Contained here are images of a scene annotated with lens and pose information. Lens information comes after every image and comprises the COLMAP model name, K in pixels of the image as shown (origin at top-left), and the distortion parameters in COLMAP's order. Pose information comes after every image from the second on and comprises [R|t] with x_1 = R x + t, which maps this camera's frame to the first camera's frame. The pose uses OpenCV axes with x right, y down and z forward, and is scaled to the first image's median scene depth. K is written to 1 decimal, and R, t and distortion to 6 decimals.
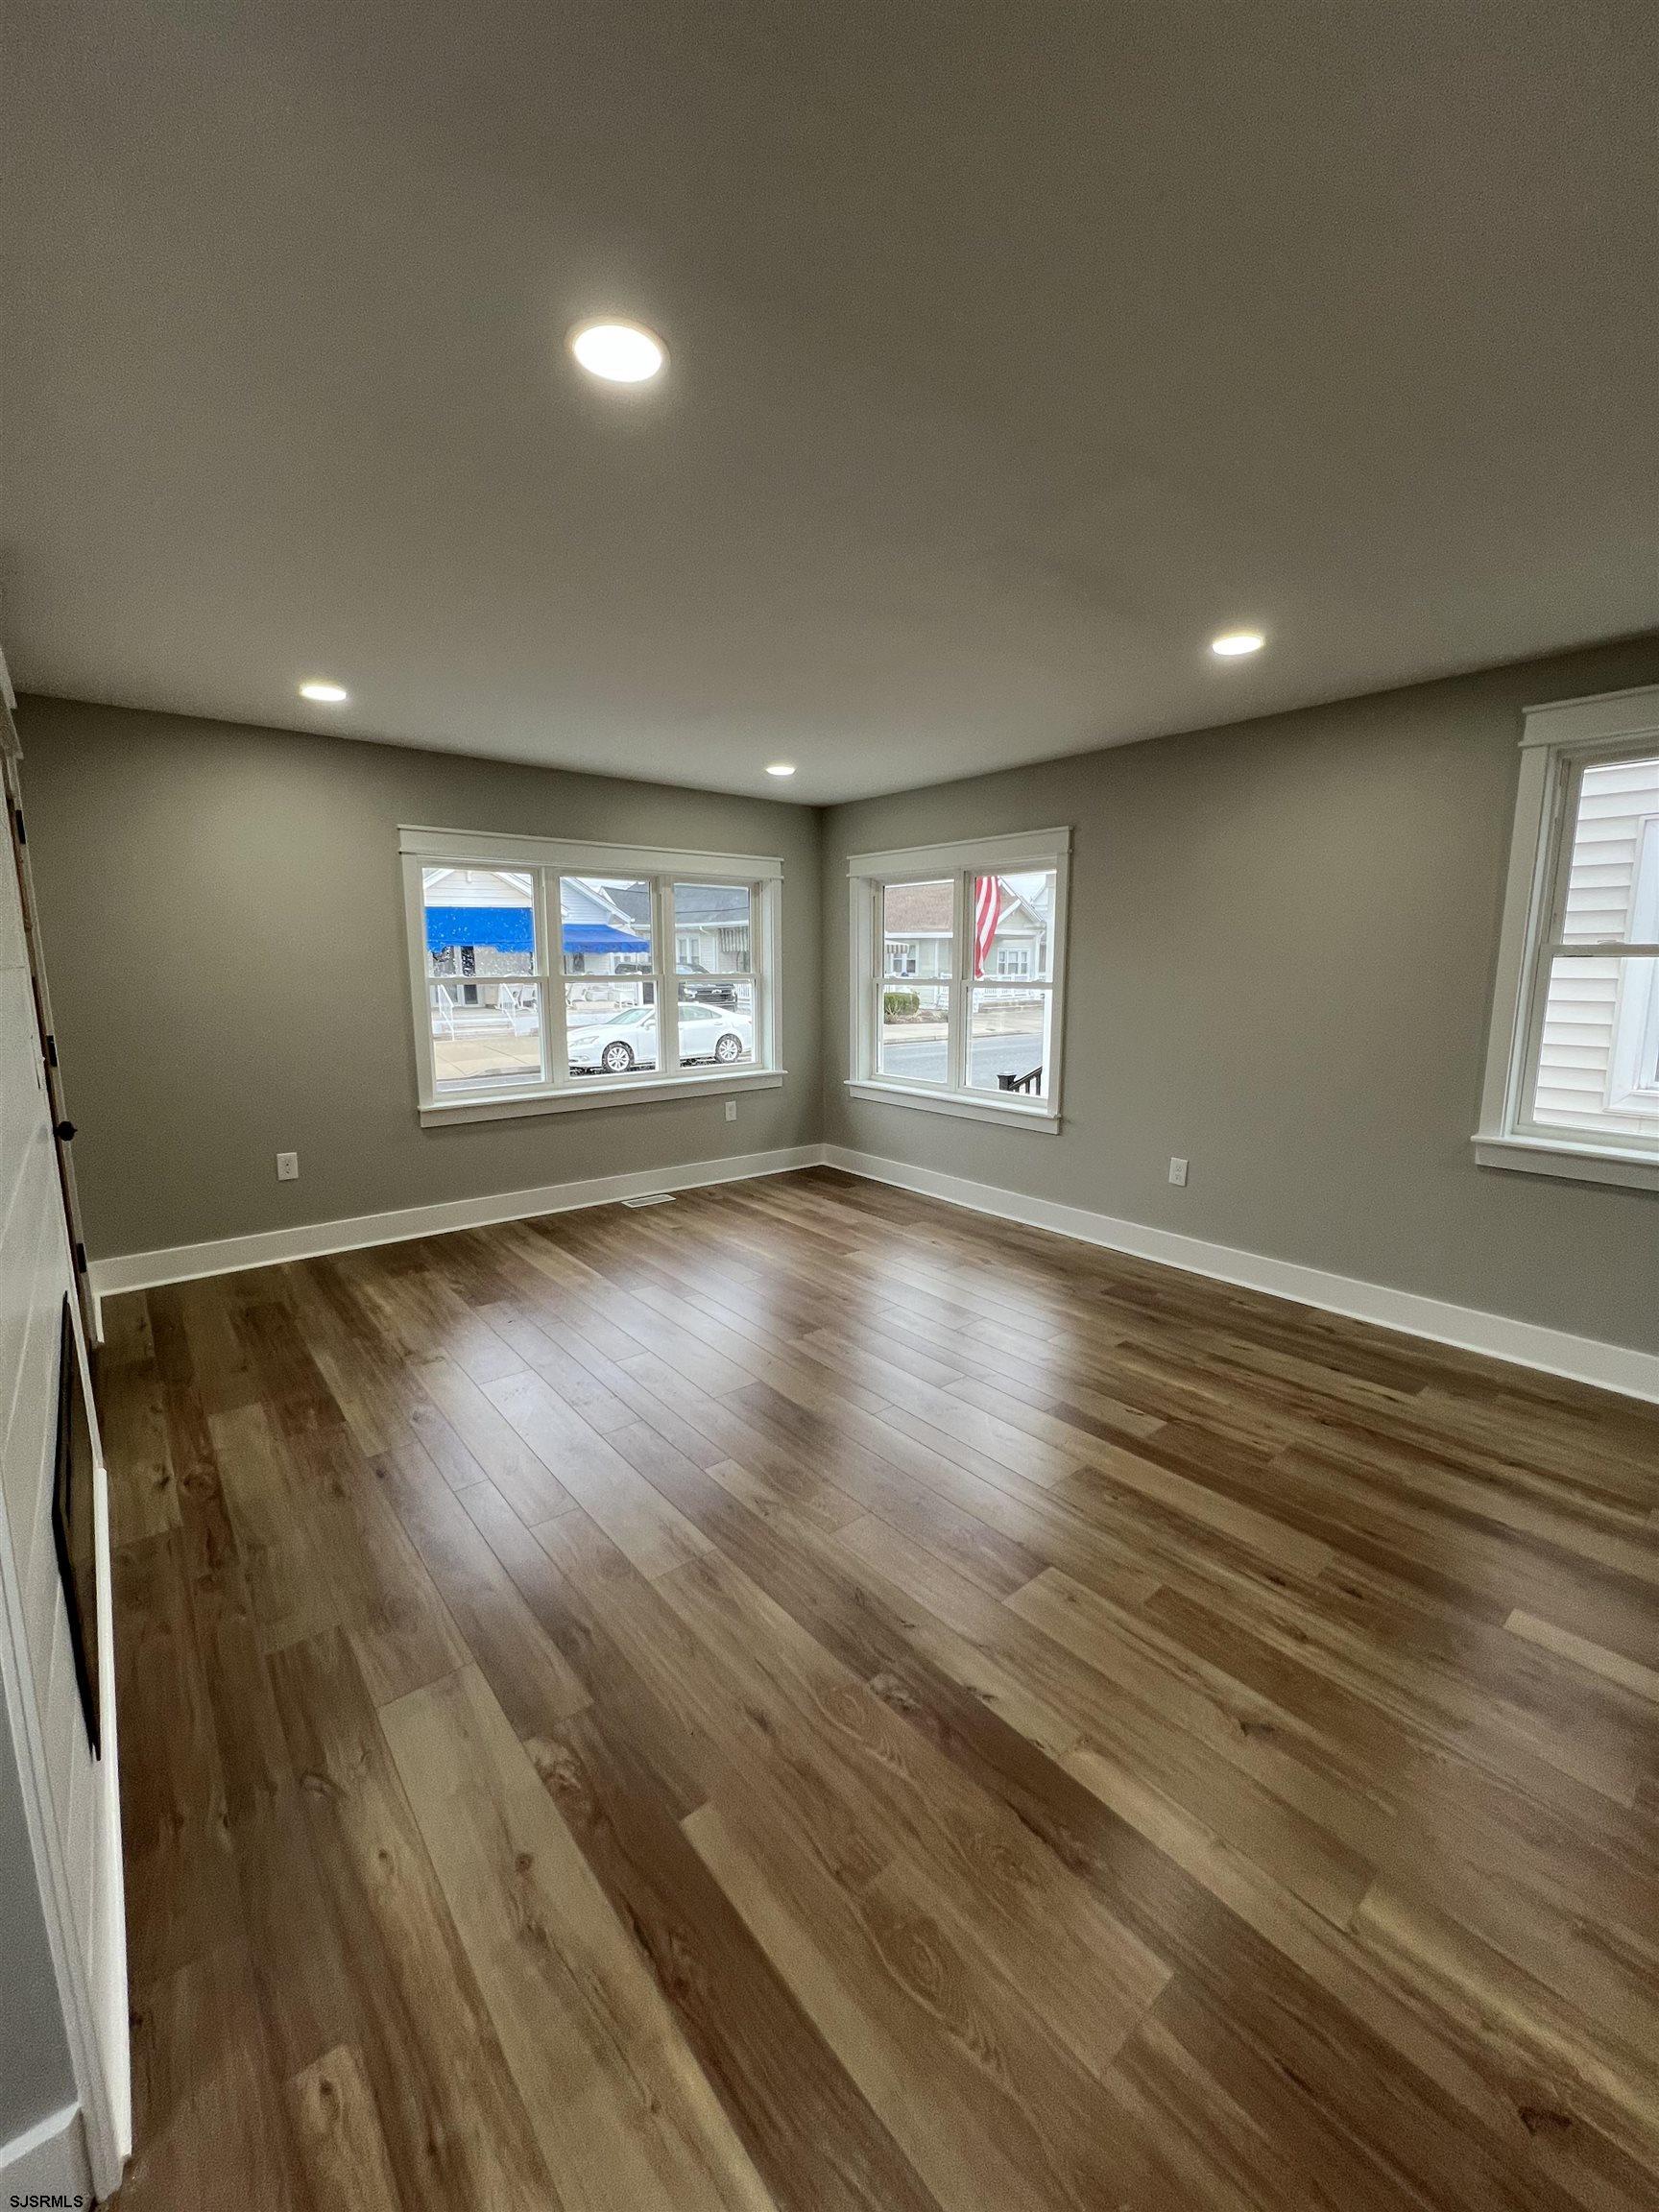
lens RADIAL K [[896.3, 0, 842.5], [0, 896.3, 1112.6], [0, 0, 1]] dist [-0.000640, 0.000369]
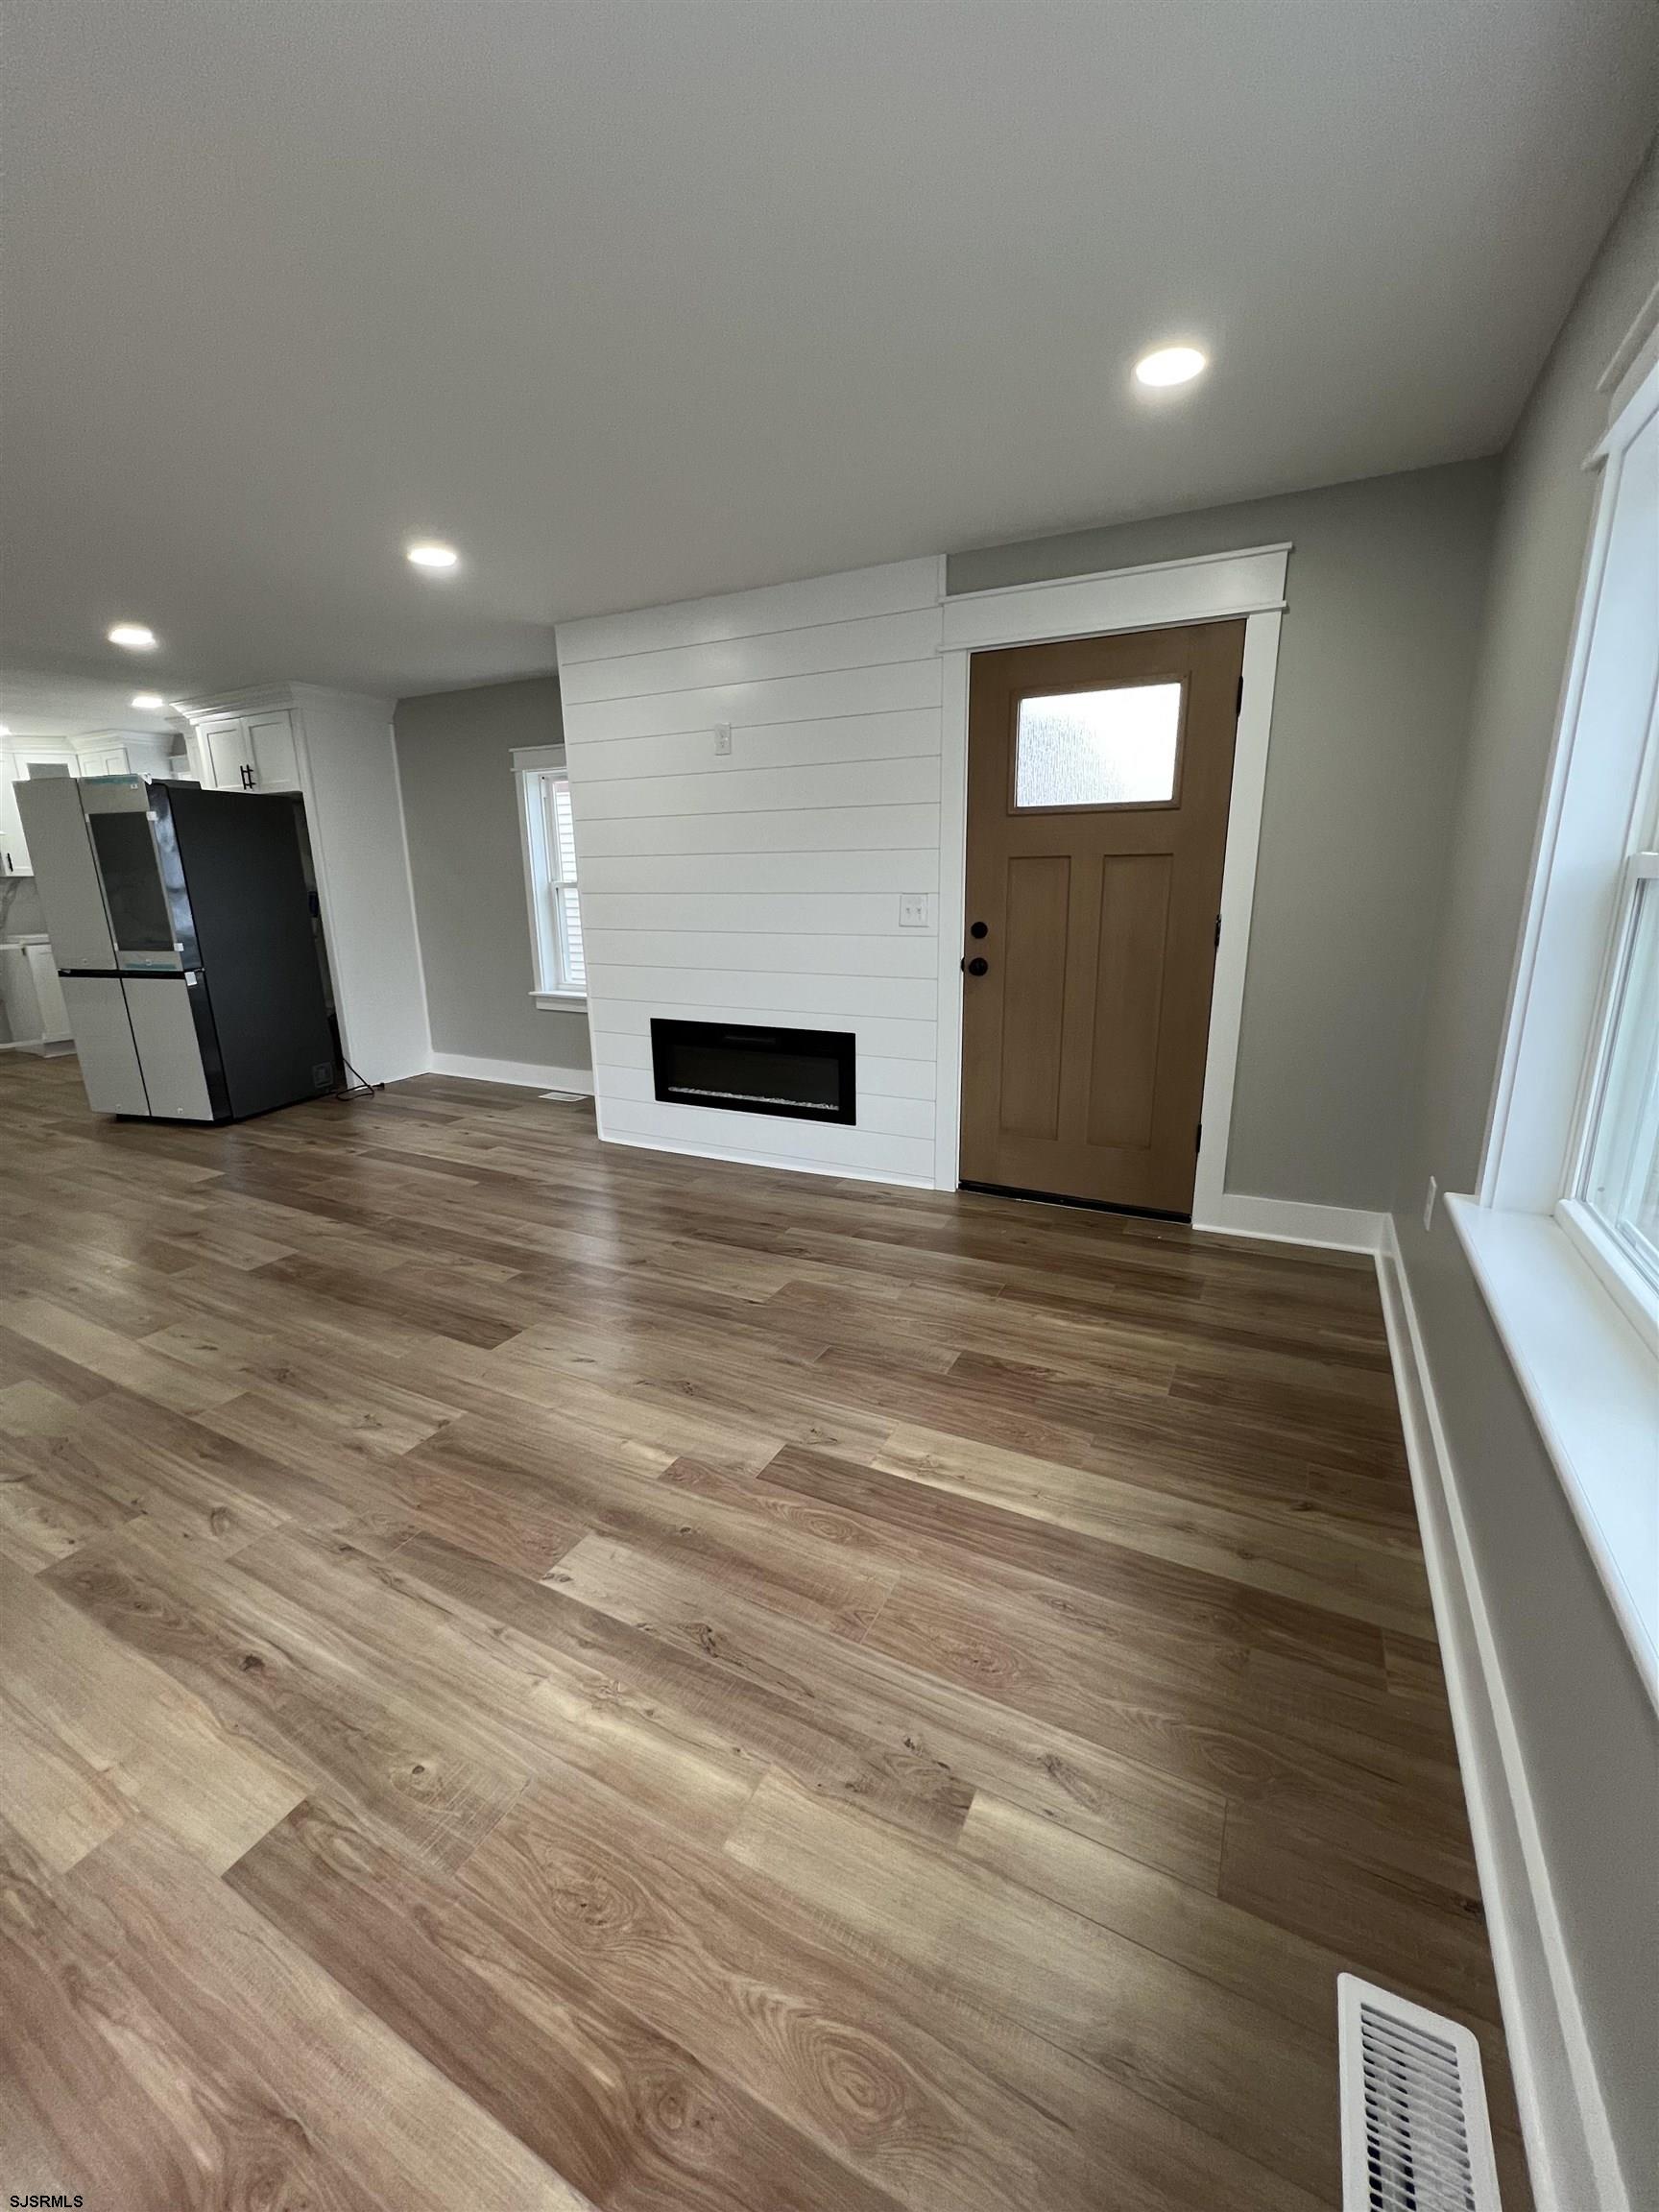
lens RADIAL K [[896.3, 0, 834.2], [0, 896.3, 1102.2], [0, 0, 1]] dist [-0.000640, 0.000369]
pose [[-0.929570, 0.105212, -0.353312, -0.152138], [-0.047054, 0.916706, 0.396783, -0.335446], [0.365629, 0.385462, -0.847192, 2.224474]]
